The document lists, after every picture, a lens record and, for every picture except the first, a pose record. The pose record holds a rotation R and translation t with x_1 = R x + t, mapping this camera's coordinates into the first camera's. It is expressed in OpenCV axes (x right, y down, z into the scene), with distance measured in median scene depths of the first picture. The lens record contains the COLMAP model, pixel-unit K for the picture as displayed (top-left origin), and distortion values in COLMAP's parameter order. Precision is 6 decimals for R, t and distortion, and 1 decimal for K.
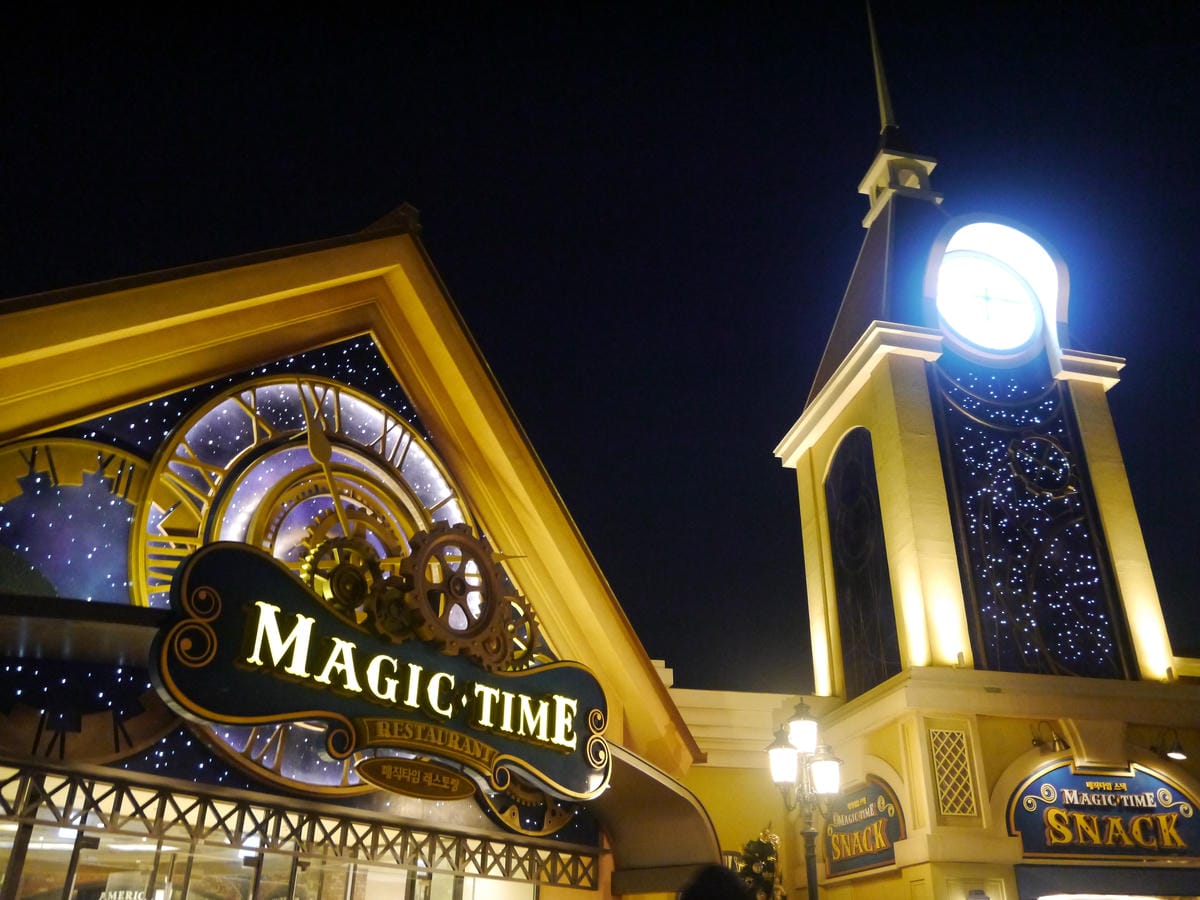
lens RADIAL K [[983.8, 0, 600.0], [0, 983.8, 450.0], [0, 0, 1]] dist [-0.081853, 0.069960]
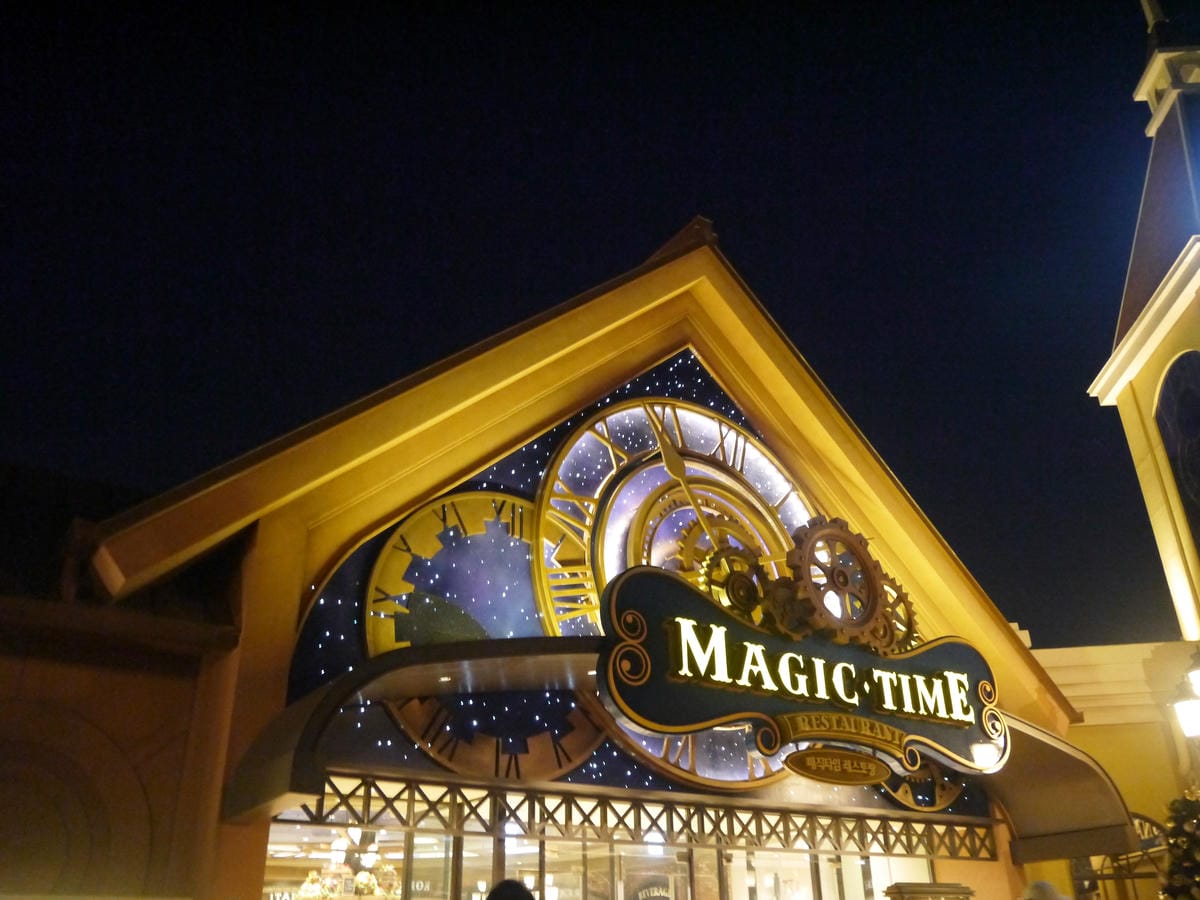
lens RADIAL K [[982.5, 0, 600.0], [0, 982.5, 450.0], [0, 0, 1]] dist [-0.056805, 0.017581]
pose [[0.958716, -0.154161, -0.238950, -0.113857], [0.158611, 0.987341, -0.000614, -0.031284], [0.236020, -0.037311, 0.971032, -0.049490]]
